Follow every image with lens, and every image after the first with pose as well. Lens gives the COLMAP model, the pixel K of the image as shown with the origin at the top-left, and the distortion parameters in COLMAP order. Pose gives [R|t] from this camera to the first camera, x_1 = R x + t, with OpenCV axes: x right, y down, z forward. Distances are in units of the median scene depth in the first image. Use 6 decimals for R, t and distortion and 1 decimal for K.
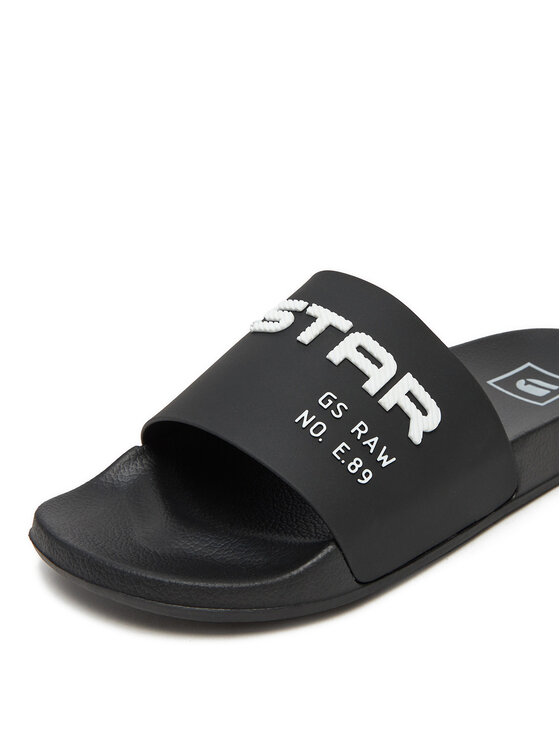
lens RADIAL K [[747.0, 0, 280.0], [0, 747.0, 373.0], [0, 0, 1]] dist [-0.008370, -0.001187]
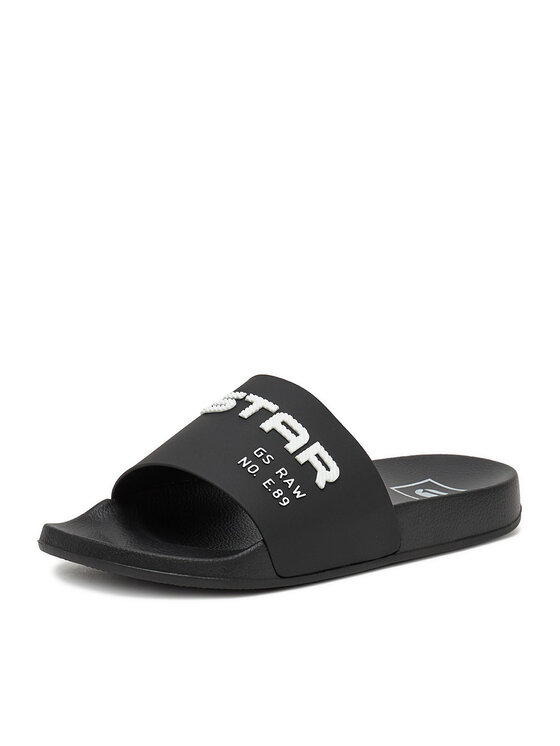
lens RADIAL K [[1358.3, 0, 280.0], [0, 1358.3, 373.0], [0, 0, 1]] dist [0.006516, 0.022677]
pose [[0.993602, 0.057970, 0.096930, -0.154798], [-0.033117, 0.970041, -0.240672, 0.497586], [-0.107978, 0.235922, 0.965754, -1.509102]]
